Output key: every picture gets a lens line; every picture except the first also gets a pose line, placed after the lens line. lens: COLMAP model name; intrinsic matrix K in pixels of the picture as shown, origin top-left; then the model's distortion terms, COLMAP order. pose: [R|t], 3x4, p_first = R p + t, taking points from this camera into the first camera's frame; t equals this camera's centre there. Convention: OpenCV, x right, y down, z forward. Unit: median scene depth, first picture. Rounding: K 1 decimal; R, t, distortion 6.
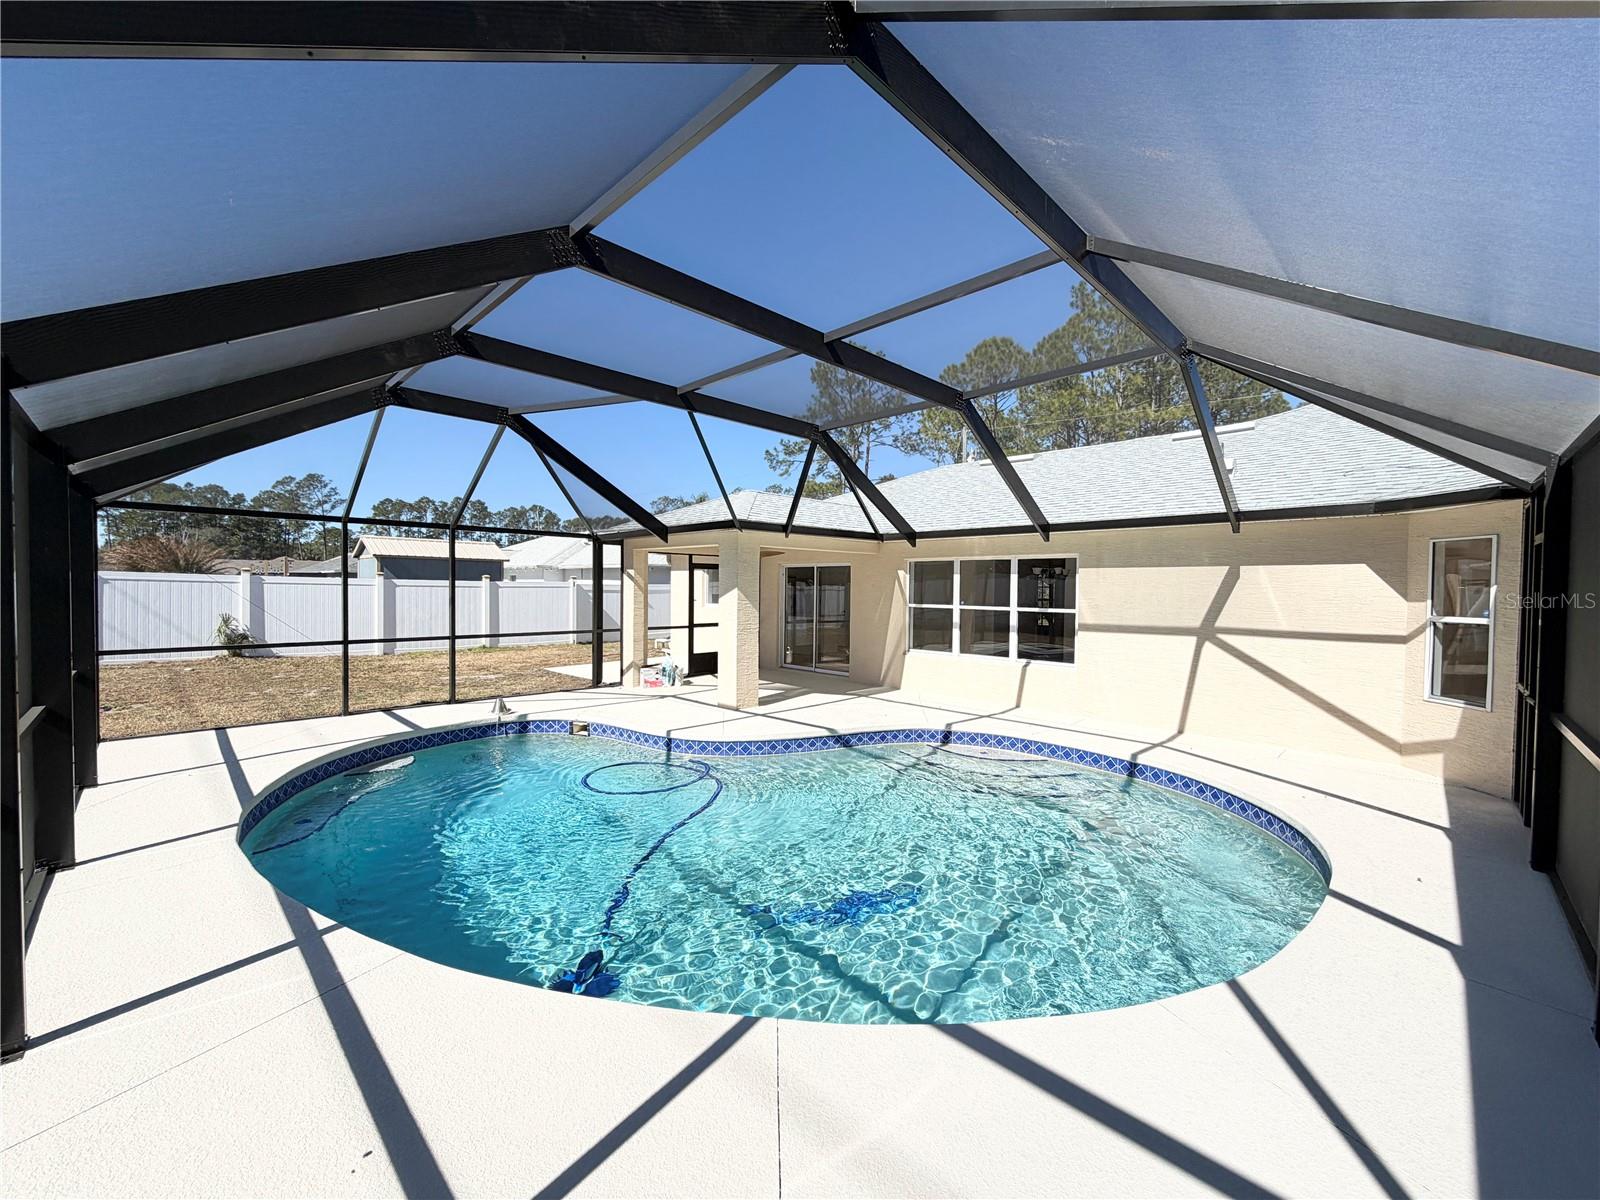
lens RADIAL K [[638.7, 0, 799.5], [0, 638.7, 602.7], [0, 0, 1]] dist [-0.002892, 0.001310]
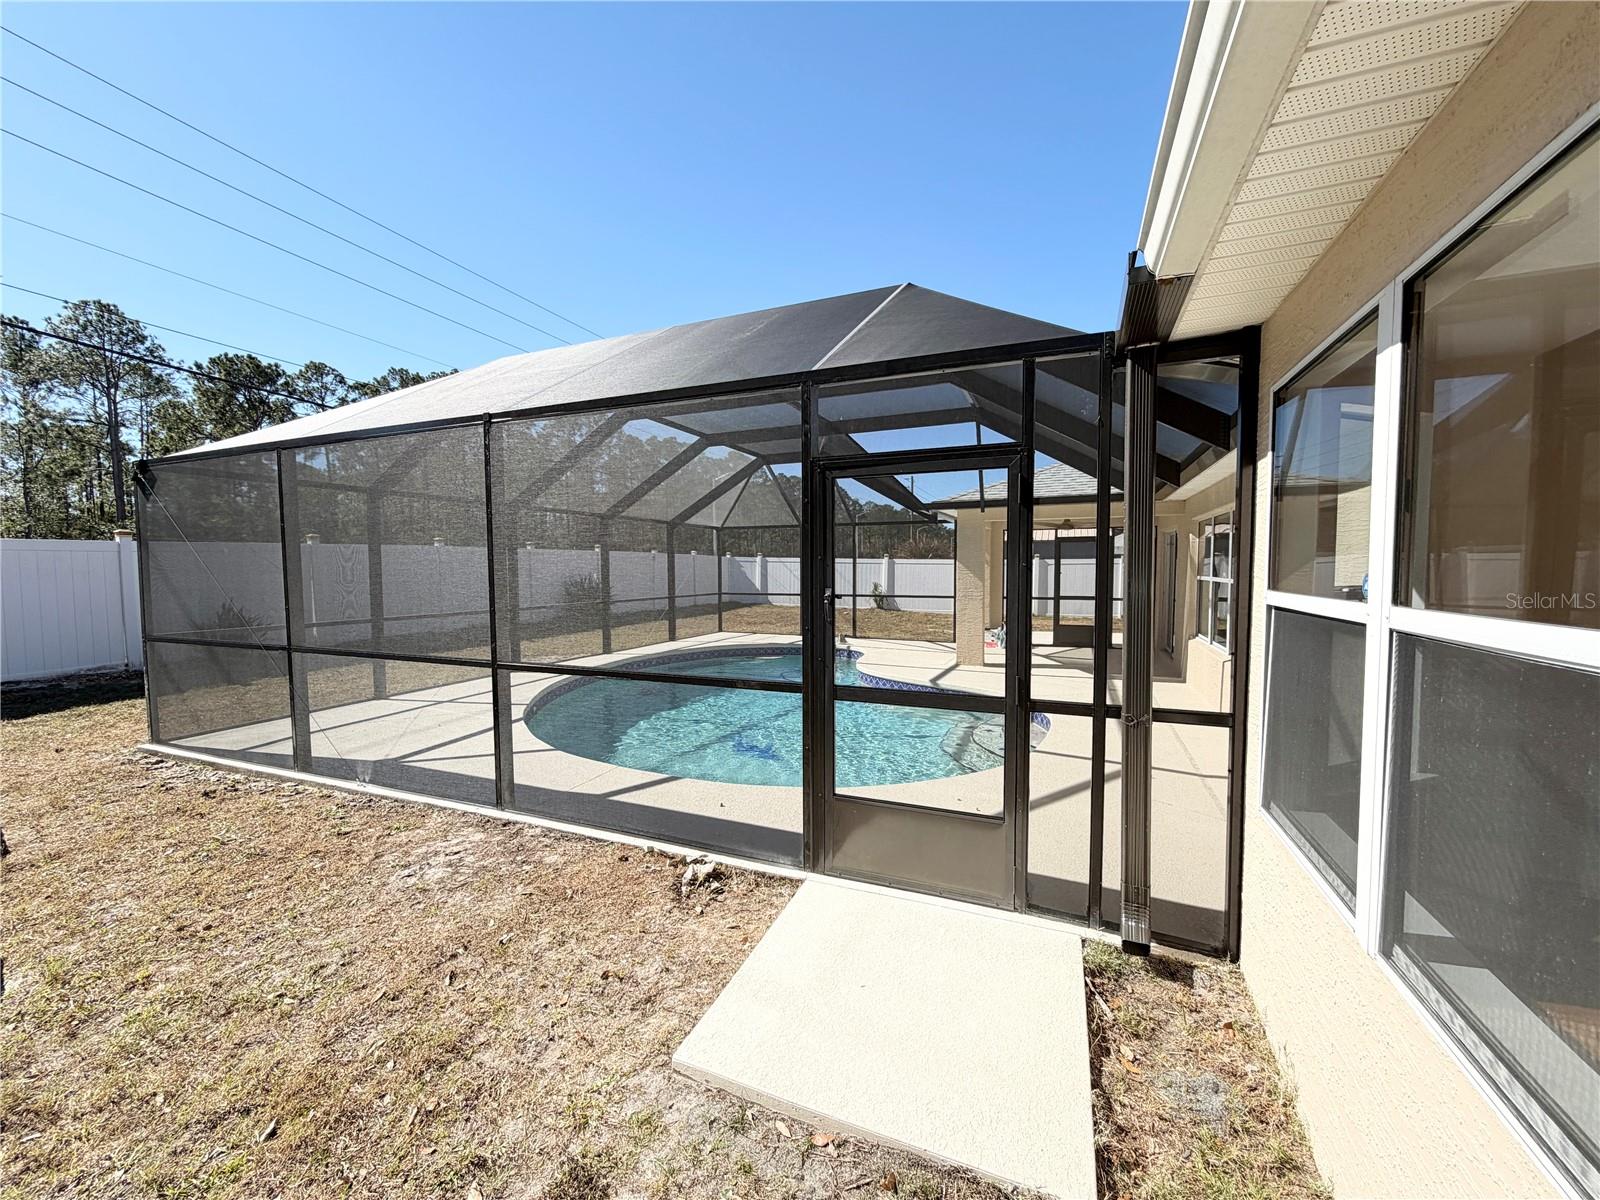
lens RADIAL K [[638.7, 0, 794.9], [0, 638.7, 602.1], [0, 0, 1]] dist [-0.002892, 0.001310]
pose [[0.371872, 0.041766, -0.927344, 0.792657], [-0.016681, 0.999127, 0.038309, 0.013520], [0.928134, 0.001223, 0.372244, 0.273598]]
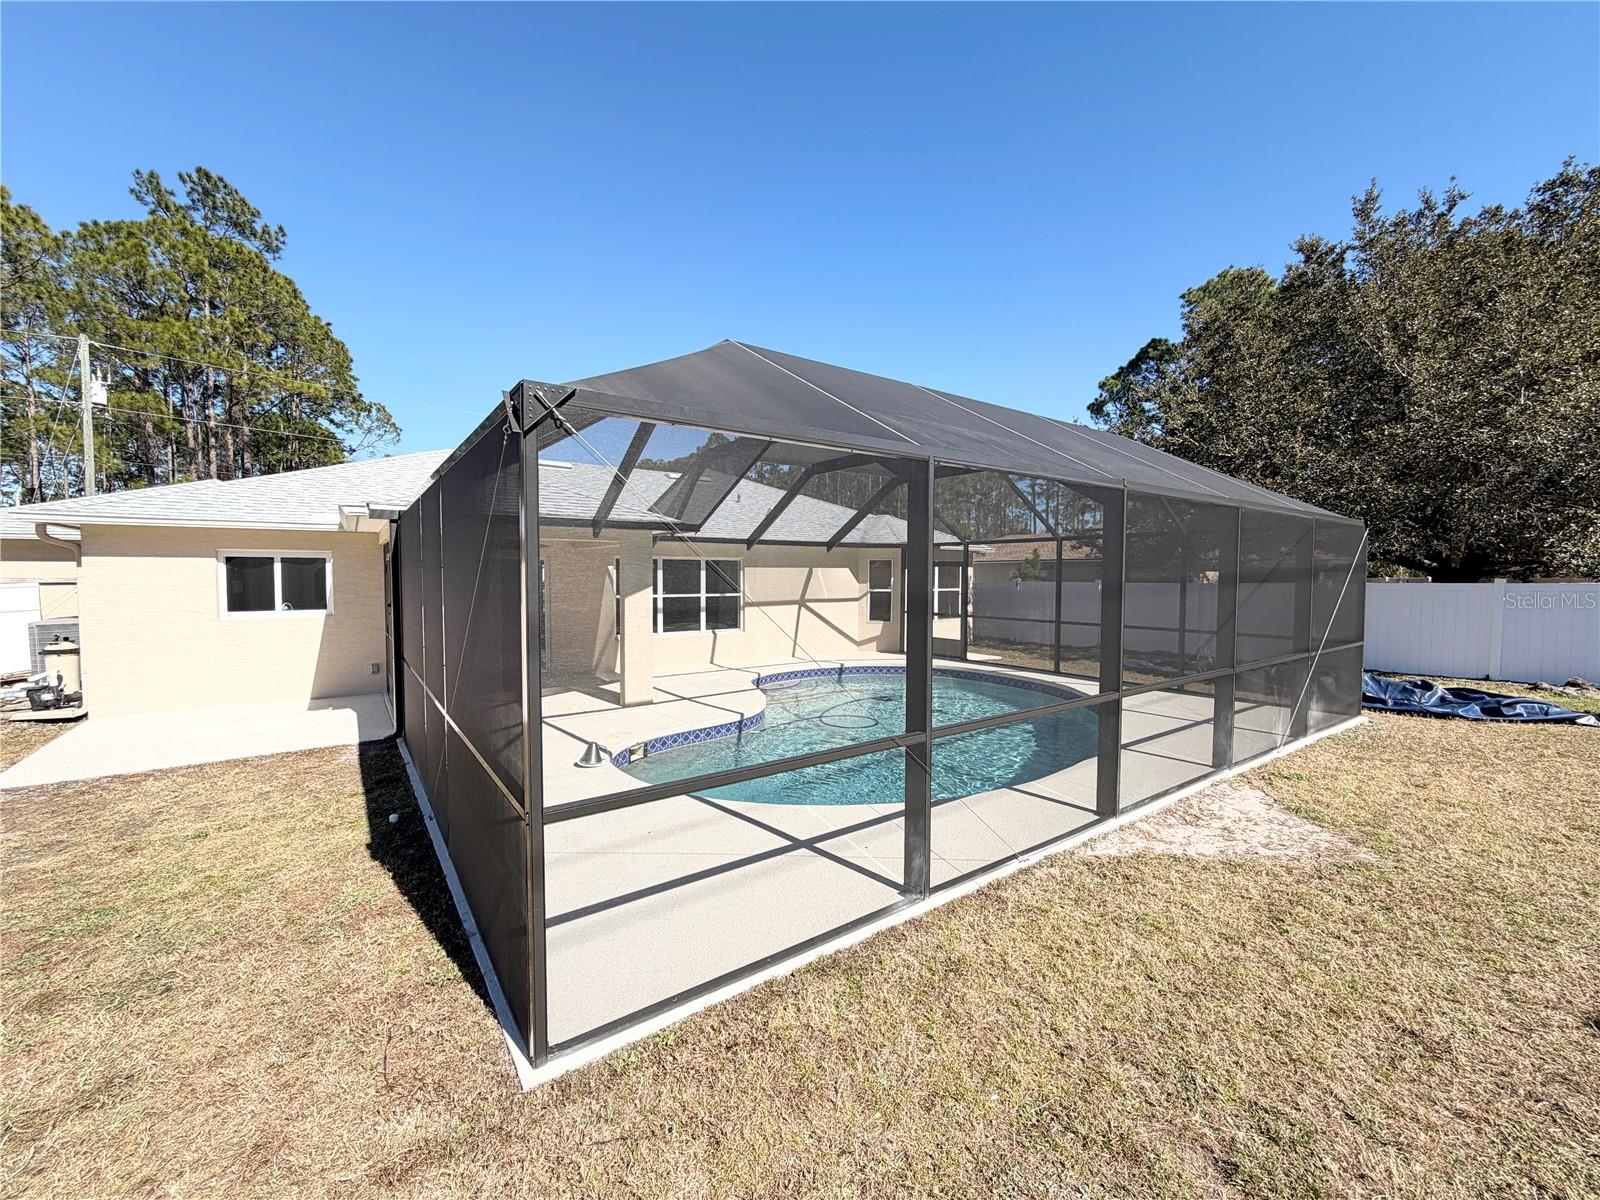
lens RADIAL K [[638.7, 0, 804.2], [0, 638.7, 610.6], [0, 0, 1]] dist [-0.002892, 0.001310]
pose [[0.153928, -0.063020, 0.986070, -0.995346], [0.027267, 0.997855, 0.059516, -0.033534], [-0.987706, 0.017726, 0.155316, 0.544955]]
